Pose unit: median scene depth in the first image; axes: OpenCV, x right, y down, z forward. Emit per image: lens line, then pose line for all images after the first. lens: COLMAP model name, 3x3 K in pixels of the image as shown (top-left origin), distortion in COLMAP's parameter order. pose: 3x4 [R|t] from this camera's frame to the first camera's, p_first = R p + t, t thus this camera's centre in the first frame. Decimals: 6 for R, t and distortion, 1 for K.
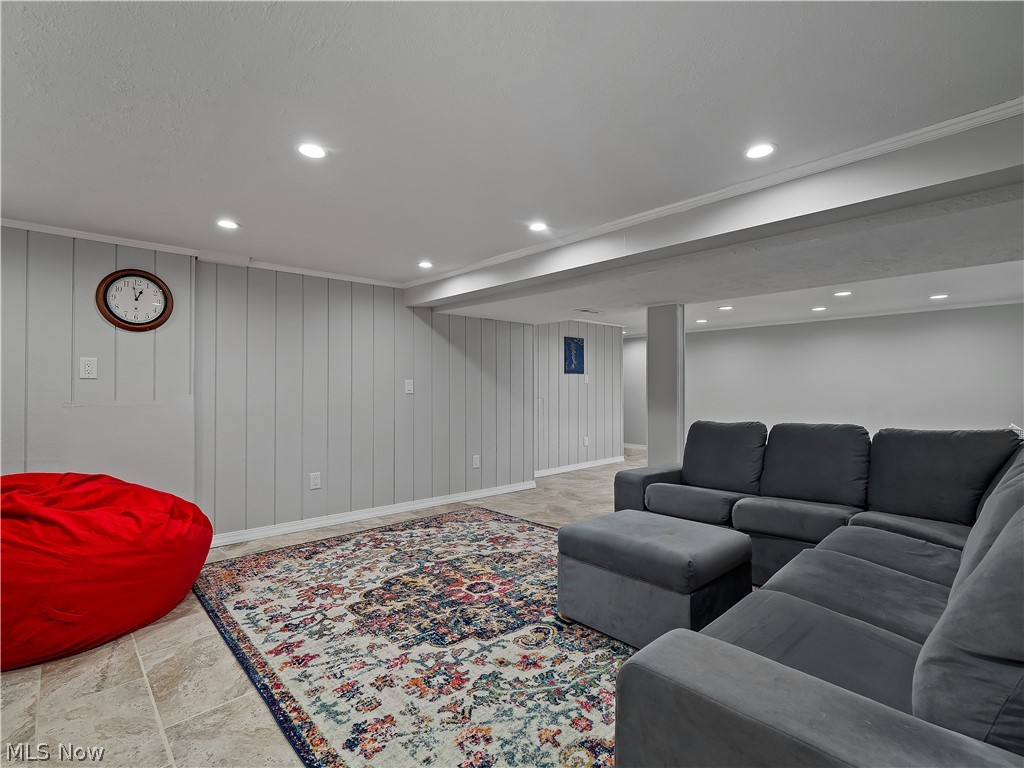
lens RADIAL K [[501.3, 0, 513.5], [0, 501.3, 378.8], [0, 0, 1]] dist [0.001553, -0.001010]
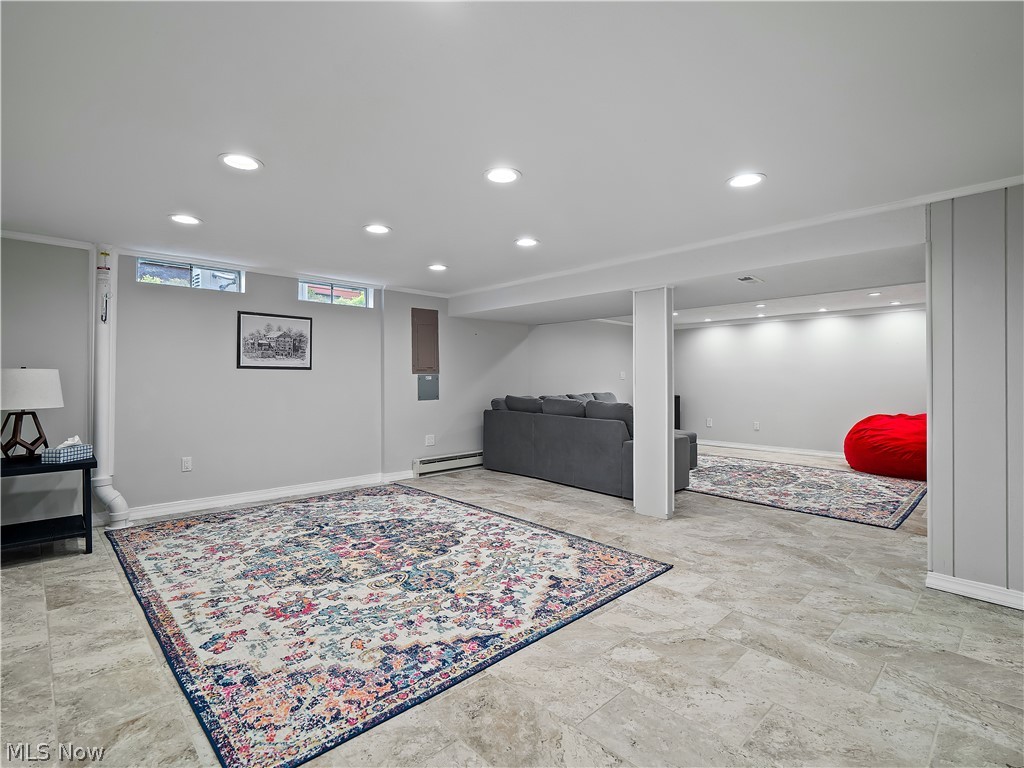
lens RADIAL K [[492.6, 0, 512.0], [0, 492.6, 384.0], [0, 0, 1]] dist [-0.036661, -0.000158]
pose [[-0.999046, 0.003724, -0.043504, -0.361433], [0.004562, 0.999806, -0.019185, 0.061644], [0.043424, -0.019365, -0.998869, 2.137882]]
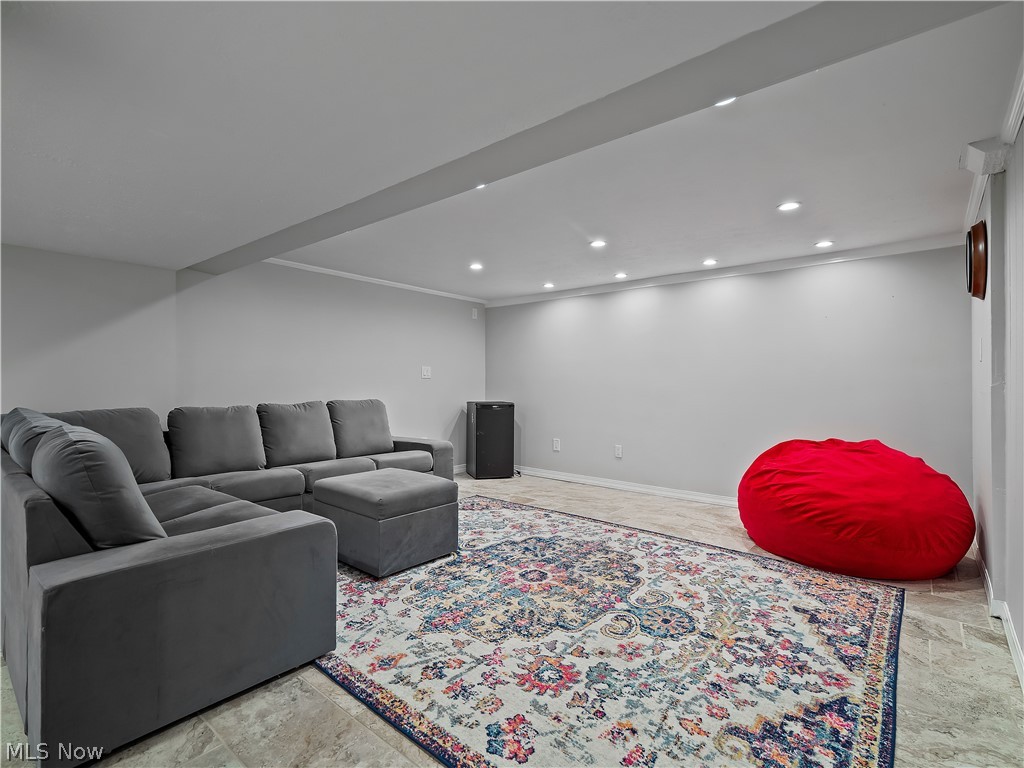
lens RADIAL K [[492.6, 0, 512.0], [0, 492.6, 384.0], [0, 0, 1]] dist [-0.036661, -0.000158]
pose [[-0.991411, -0.005299, -0.130676, 0.099861], [-0.003329, 0.999878, -0.015289, 0.059871], [0.130741, -0.014723, -0.991307, 1.916877]]
